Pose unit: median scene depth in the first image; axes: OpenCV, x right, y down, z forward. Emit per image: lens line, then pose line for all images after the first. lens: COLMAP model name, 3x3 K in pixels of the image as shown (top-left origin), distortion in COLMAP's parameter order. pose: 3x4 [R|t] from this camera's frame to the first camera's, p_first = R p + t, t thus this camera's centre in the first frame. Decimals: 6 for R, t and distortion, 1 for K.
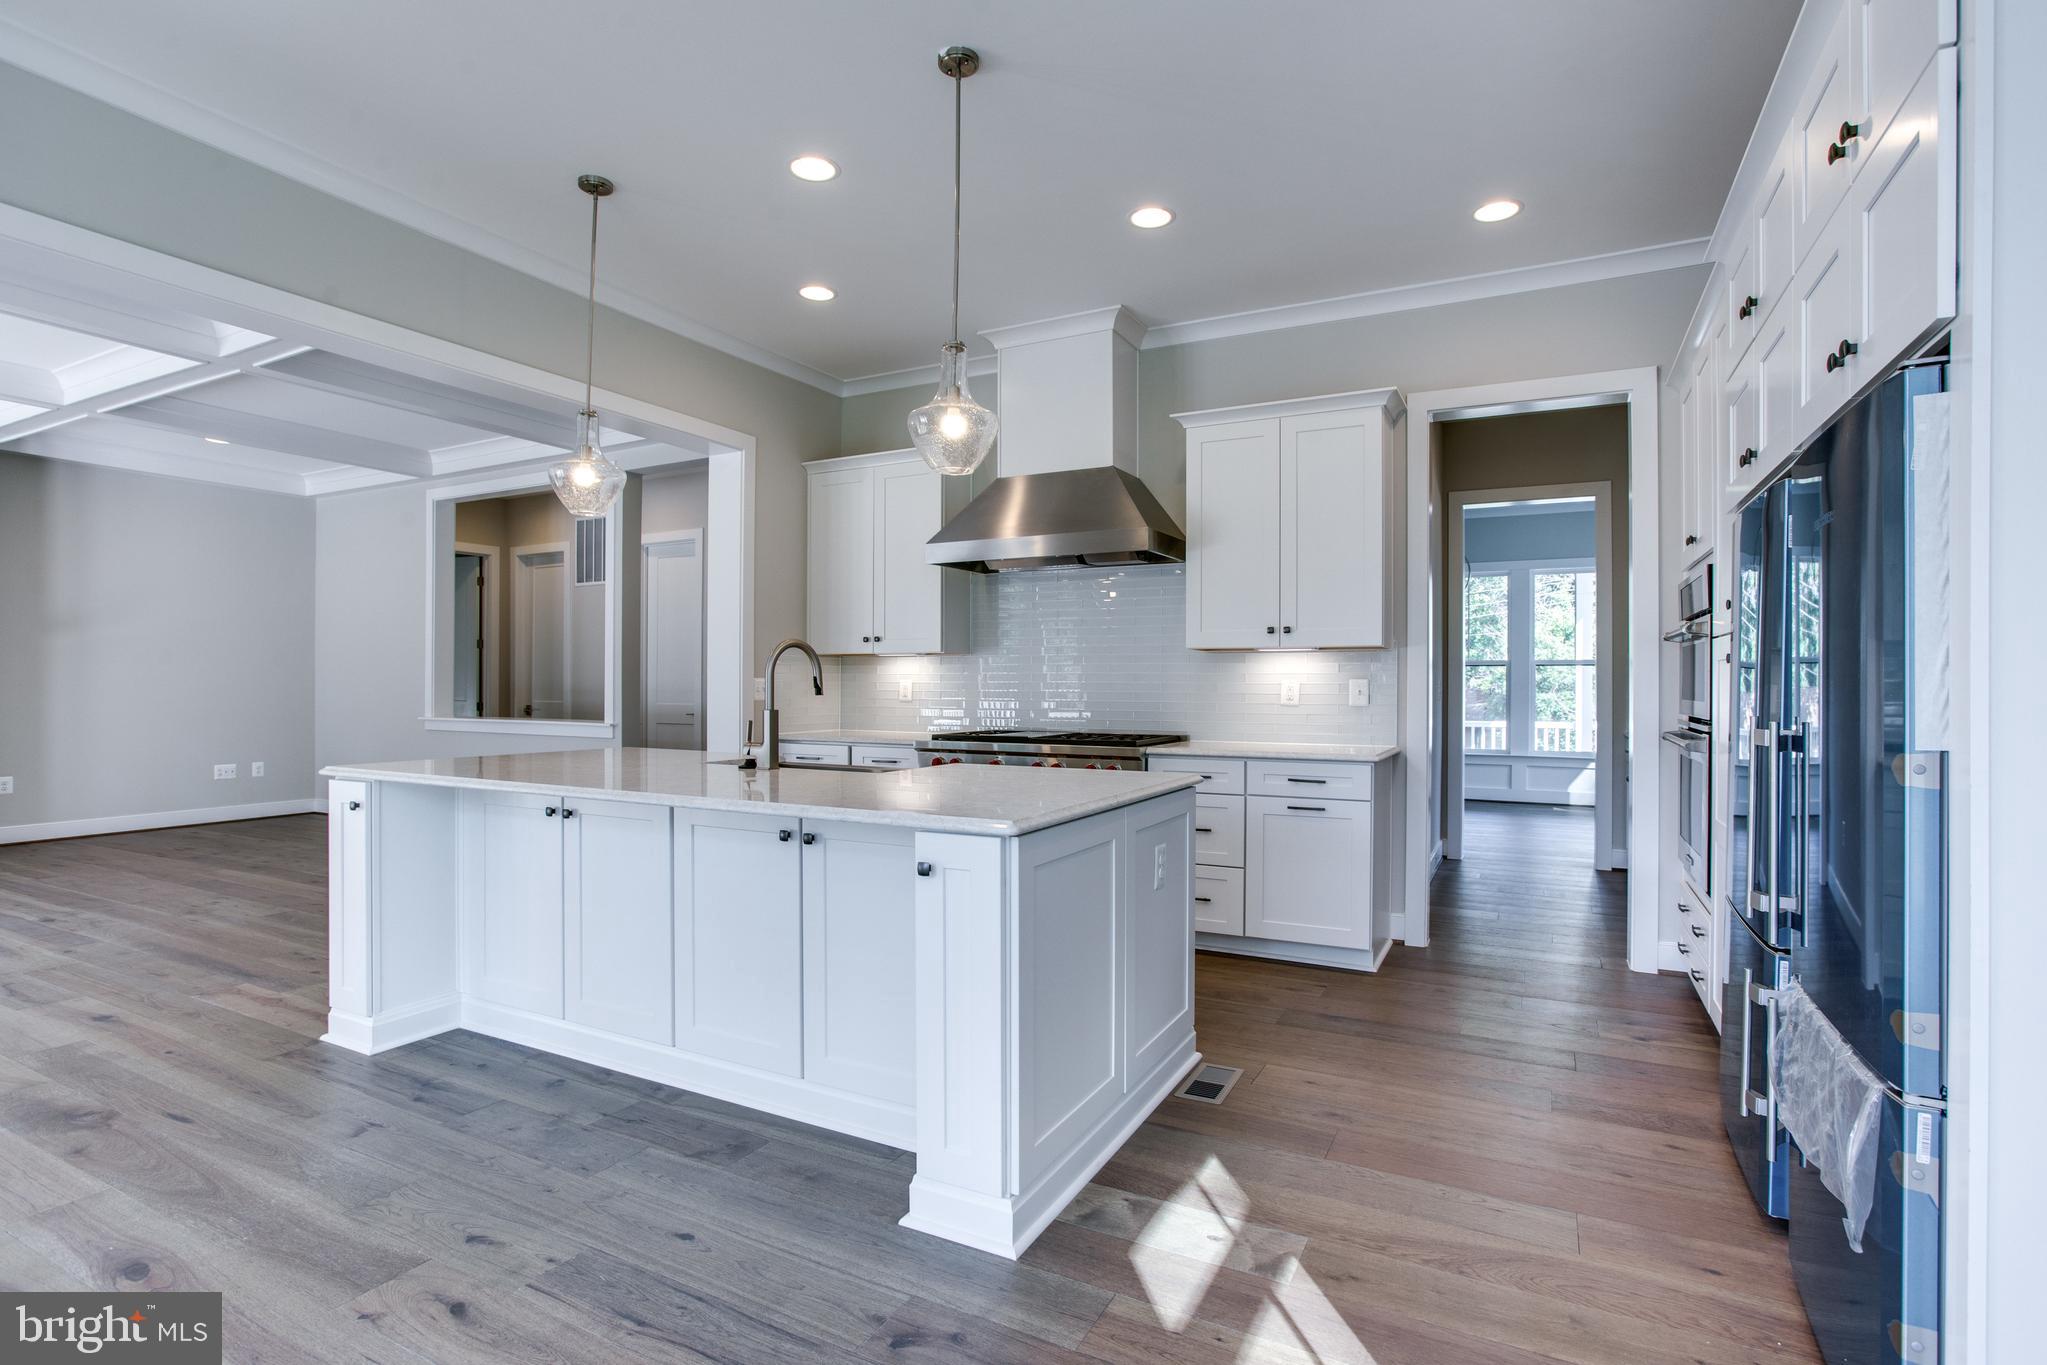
lens RADIAL K [[990.1, 0, 1045.1], [0, 990.1, 683.5], [0, 0, 1]] dist [-0.031084, 0.012648]
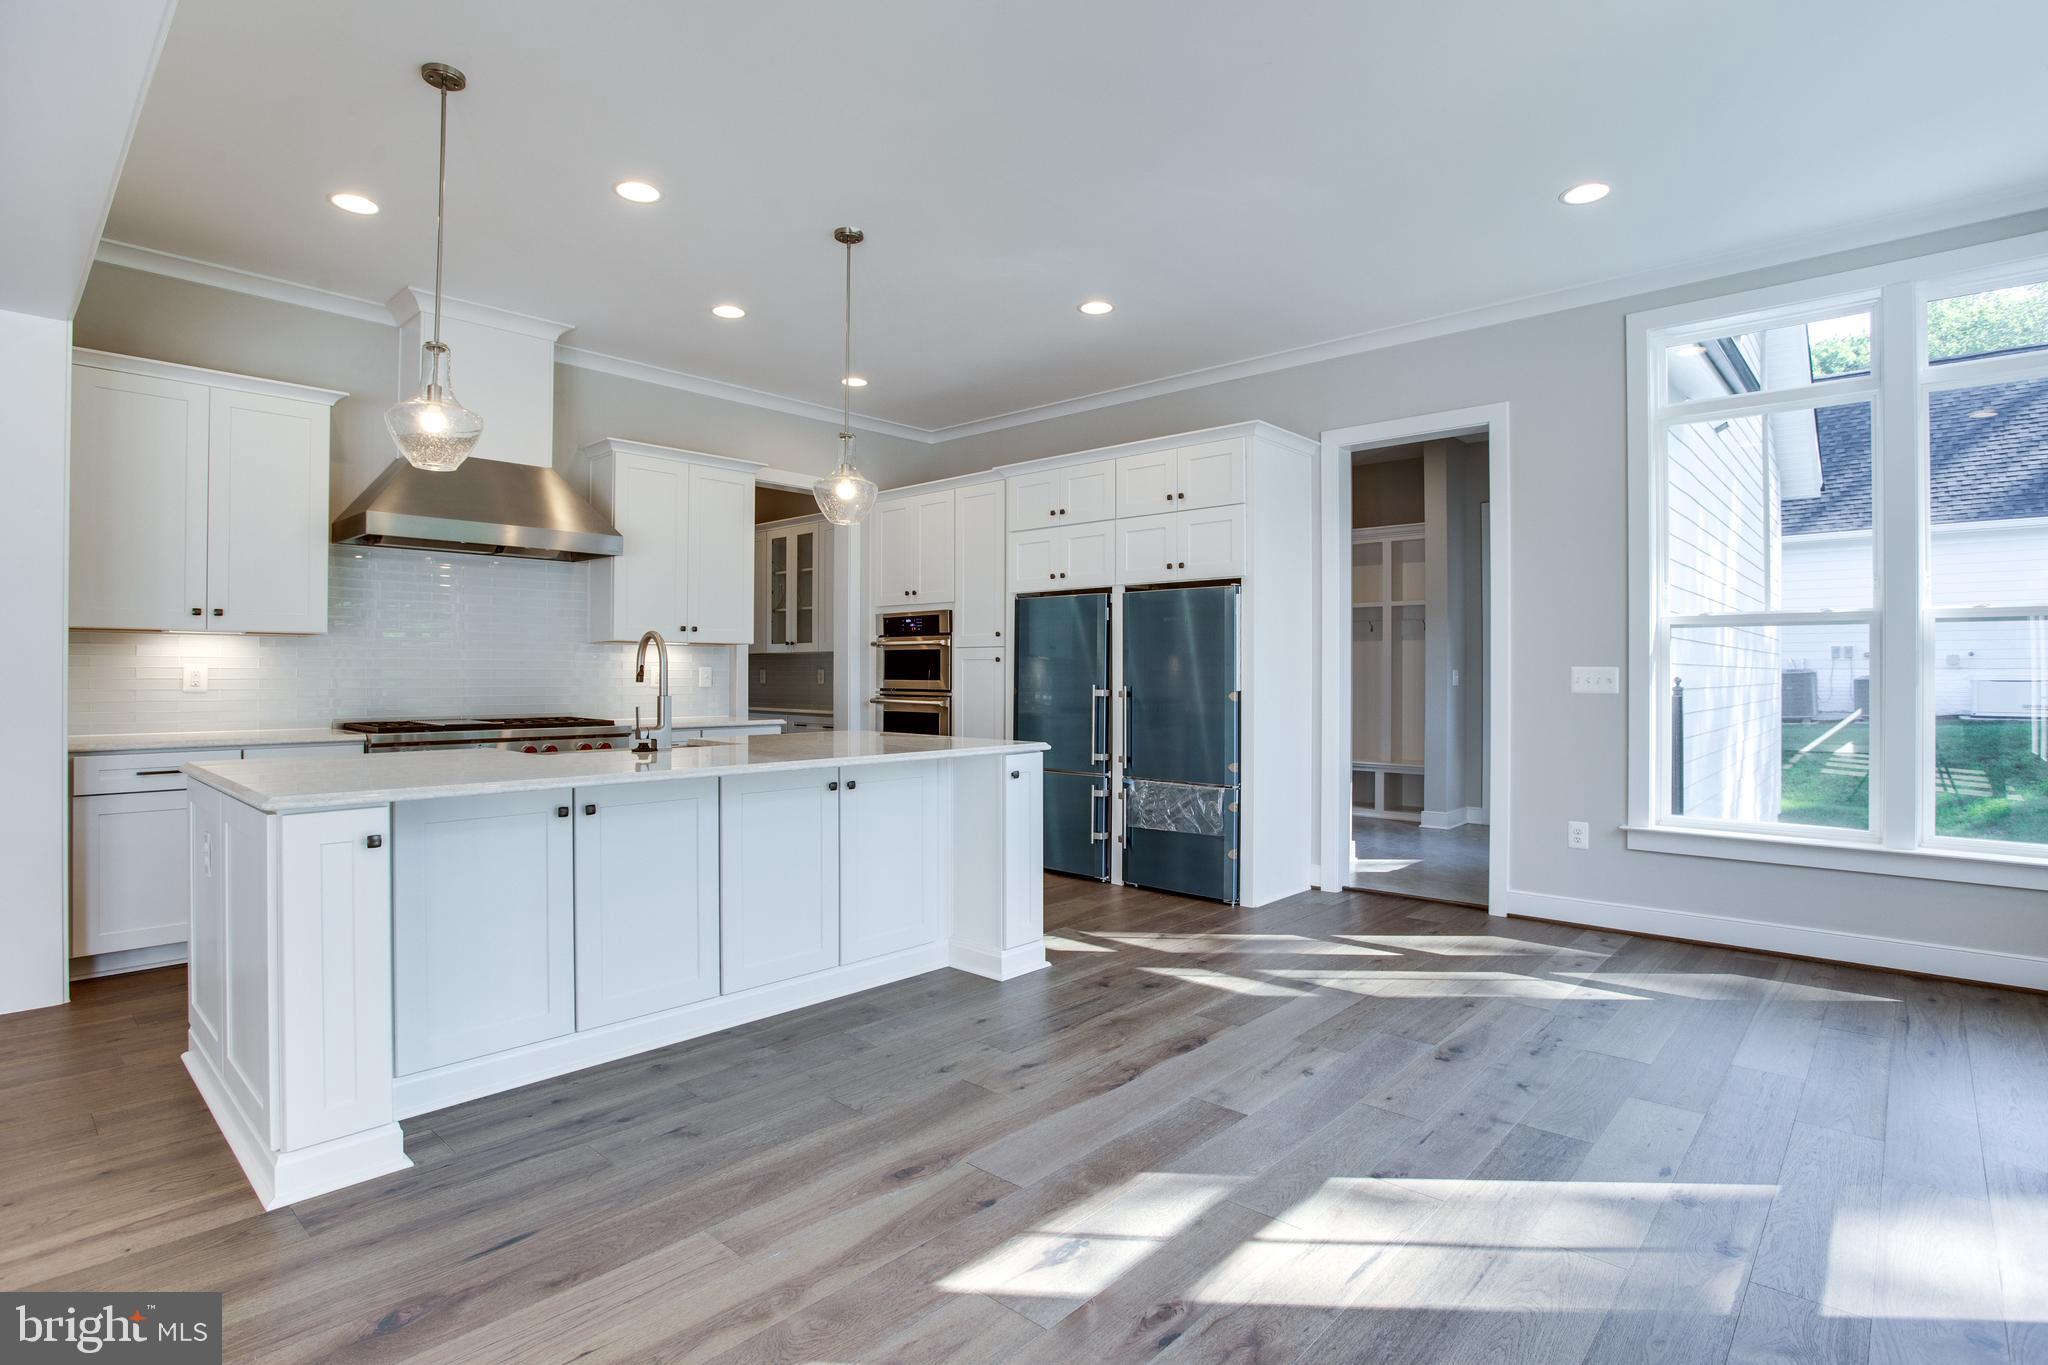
lens RADIAL K [[990.6, 0, 1016.9], [0, 990.6, 662.8], [0, 0, 1]] dist [-0.031084, 0.012648]
pose [[0.274860, 0.007663, 0.961454, -0.988080], [-0.005773, 0.999963, -0.006319, -0.003949], [-0.961467, -0.003814, 0.274894, 0.263898]]
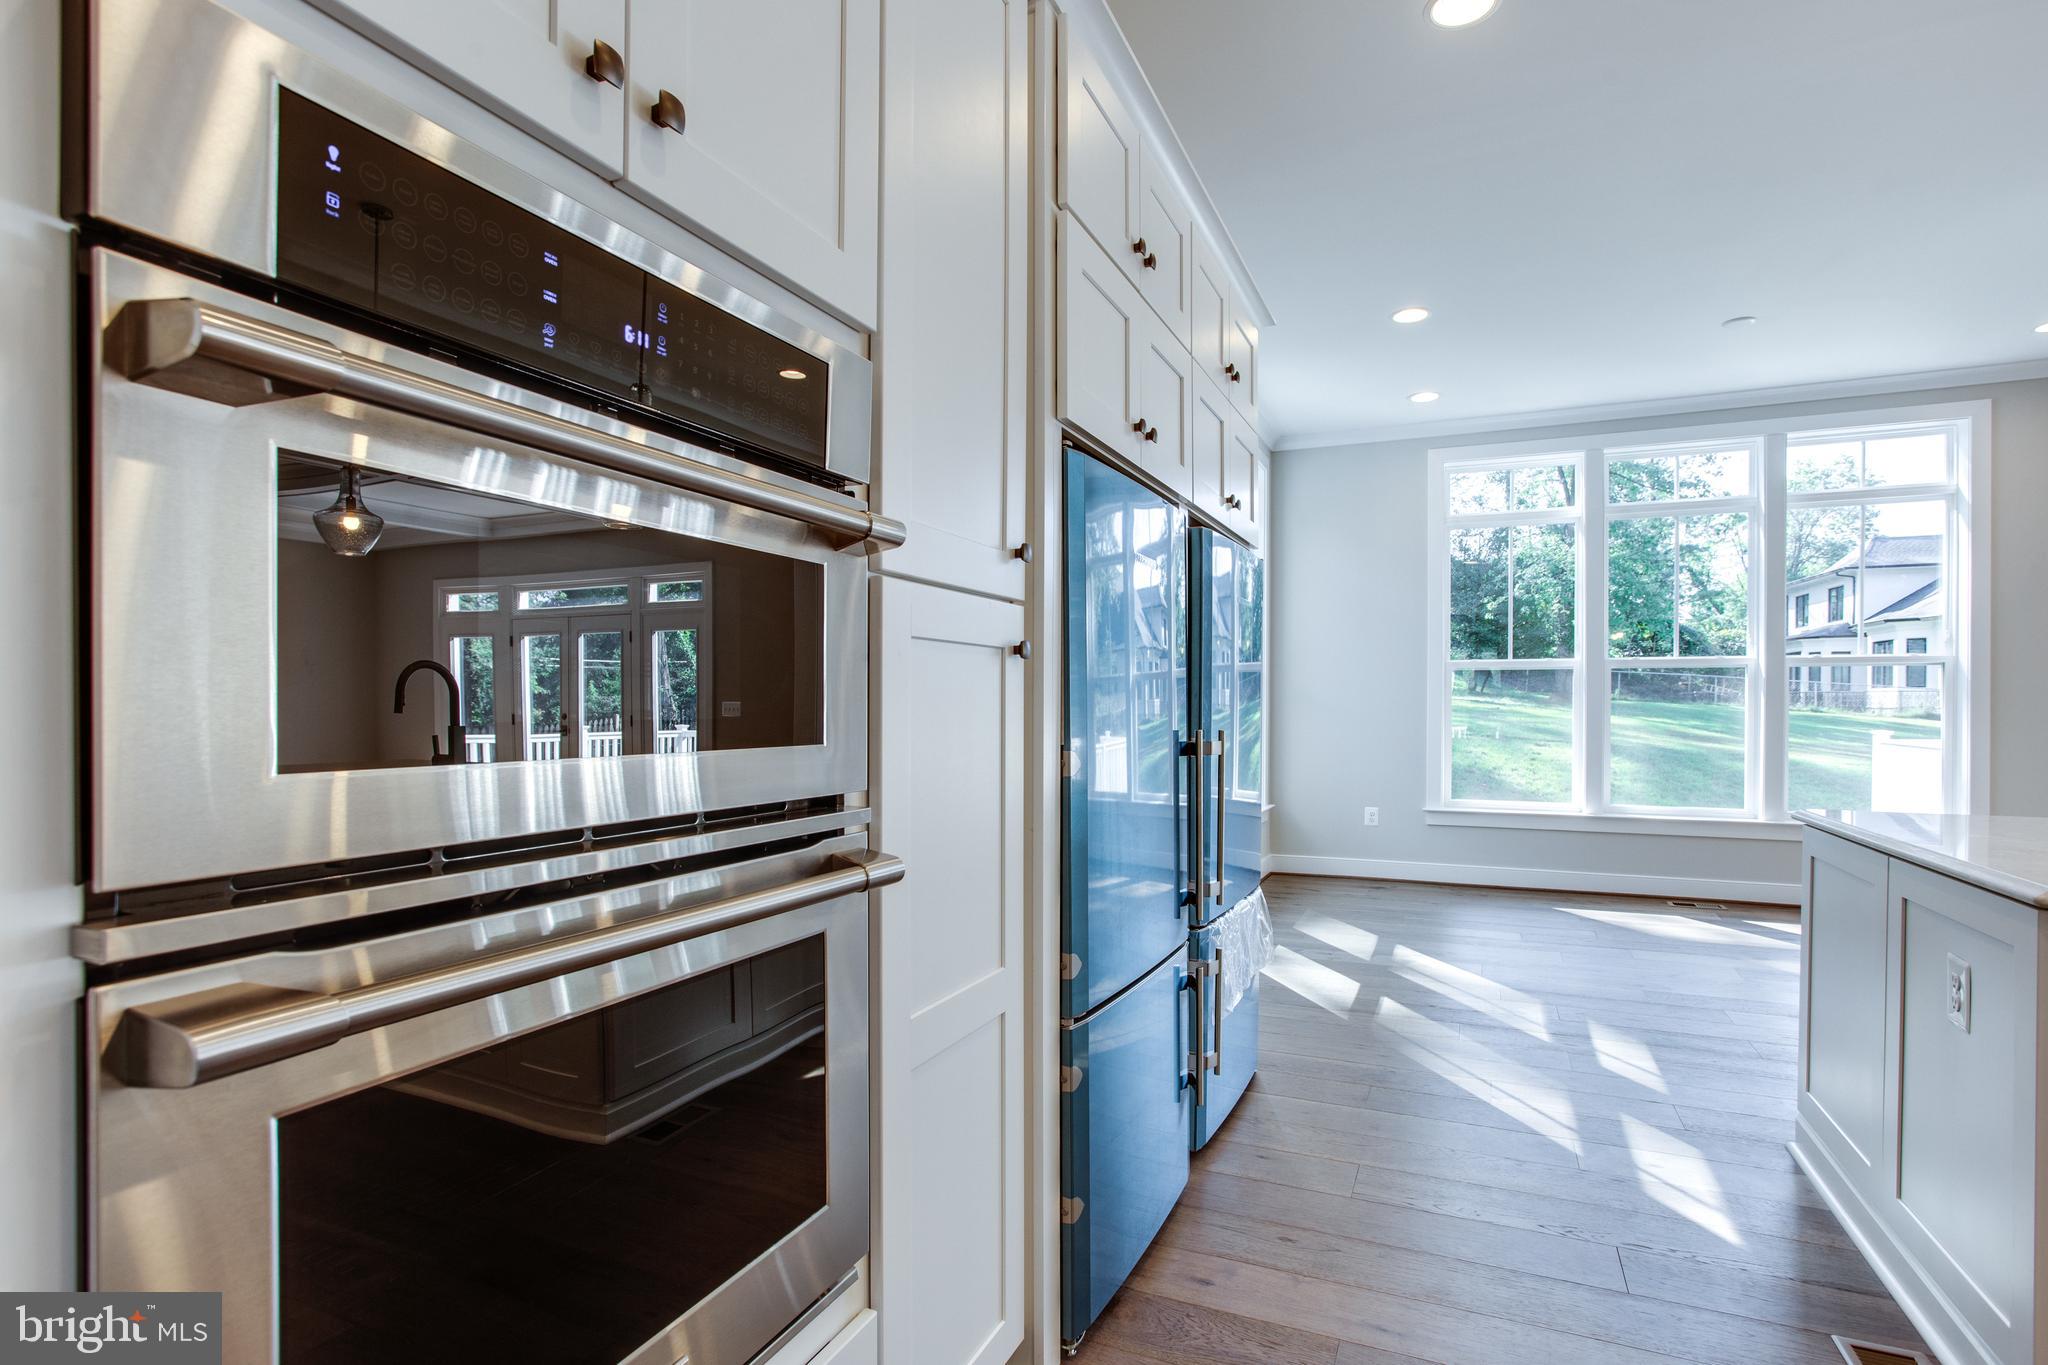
lens RADIAL K [[990.6, 0, 1013.3], [0, 990.6, 723.1], [0, 0, 1]] dist [-0.031084, 0.012648]
pose [[-0.999485, -0.008041, -0.031065, 0.520383], [-0.008597, 0.999805, 0.017802, 0.002859], [0.030916, 0.018059, -0.999359, 1.127501]]
